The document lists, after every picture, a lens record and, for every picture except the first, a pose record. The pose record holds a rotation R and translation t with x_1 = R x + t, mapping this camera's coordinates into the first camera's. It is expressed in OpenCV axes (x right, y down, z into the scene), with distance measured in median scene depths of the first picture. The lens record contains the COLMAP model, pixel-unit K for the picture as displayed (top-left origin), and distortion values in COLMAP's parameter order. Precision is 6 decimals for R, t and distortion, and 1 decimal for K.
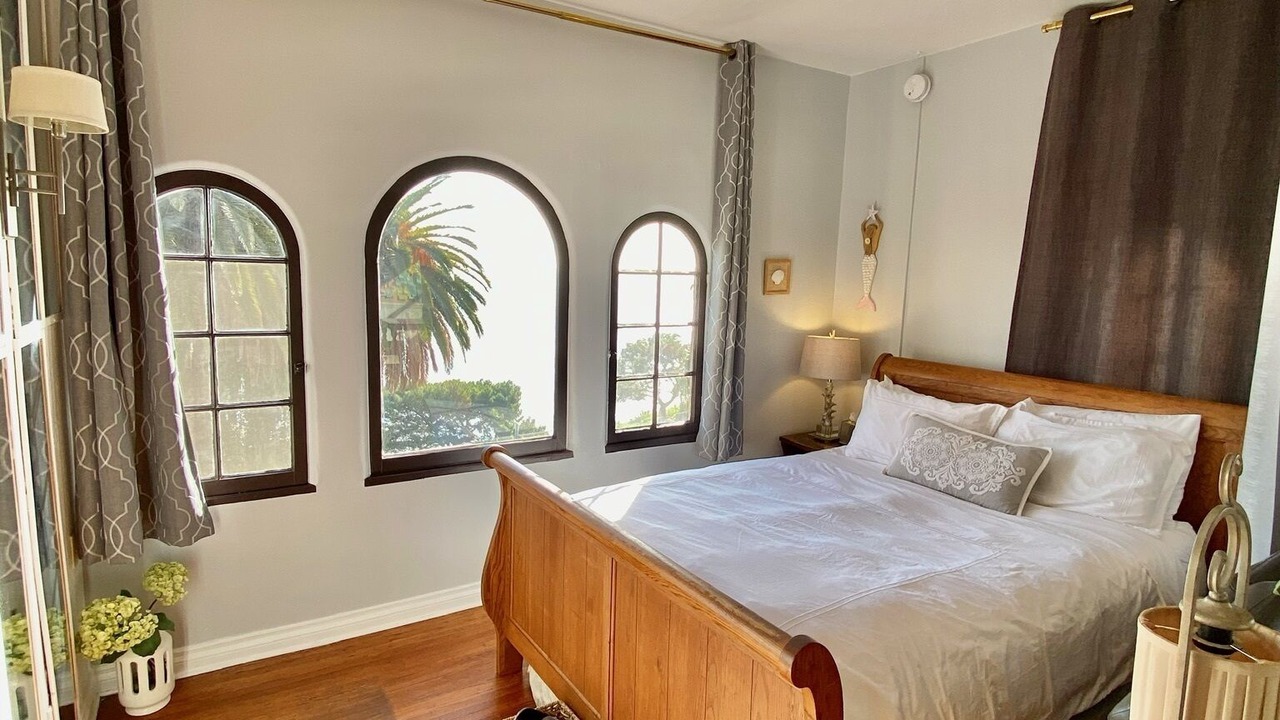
lens RADIAL K [[674.3, 0, 640.0], [0, 674.3, 360.0], [0, 0, 1]] dist [-0.002043, -0.000255]
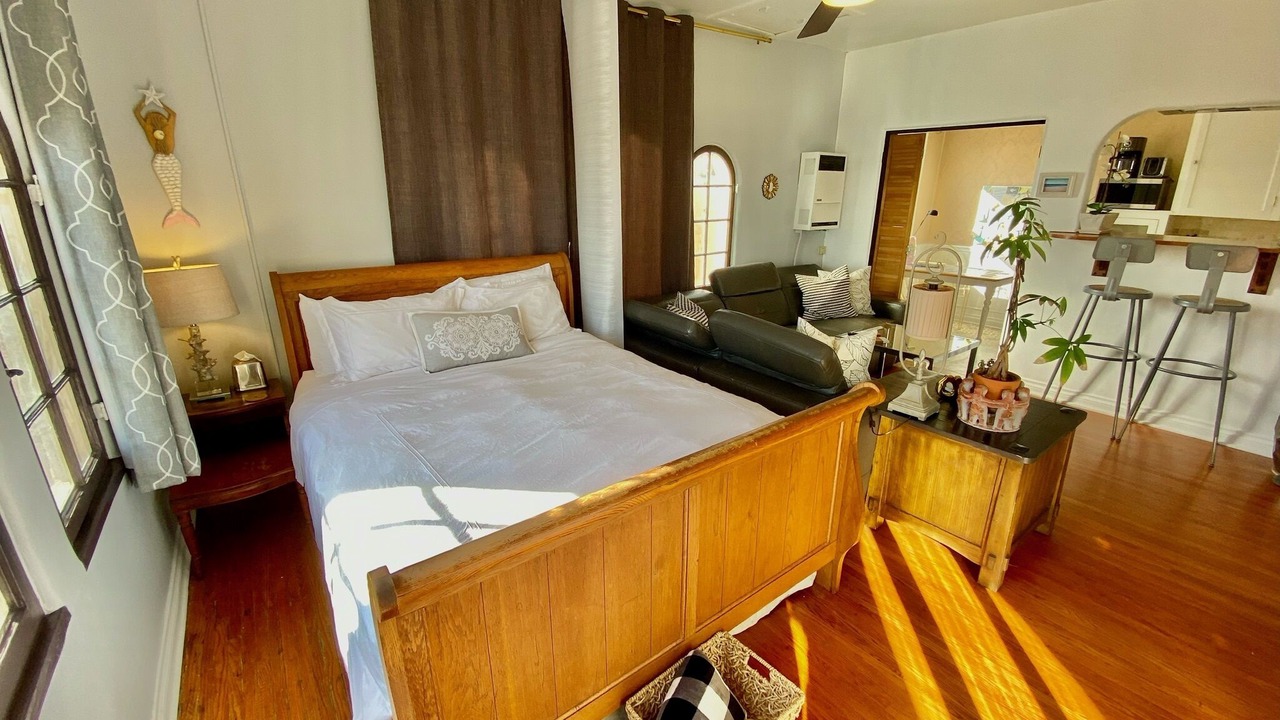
lens RADIAL K [[523.2, 0, 632.3], [0, 523.2, 348.9], [0, 0, 1]] dist [0.001351, 0.000325]
pose [[-0.068668, -0.315684, 0.946376, -0.472014], [0.126357, 0.938224, 0.322133, -0.102944], [-0.989605, 0.141701, -0.024537, 0.734087]]
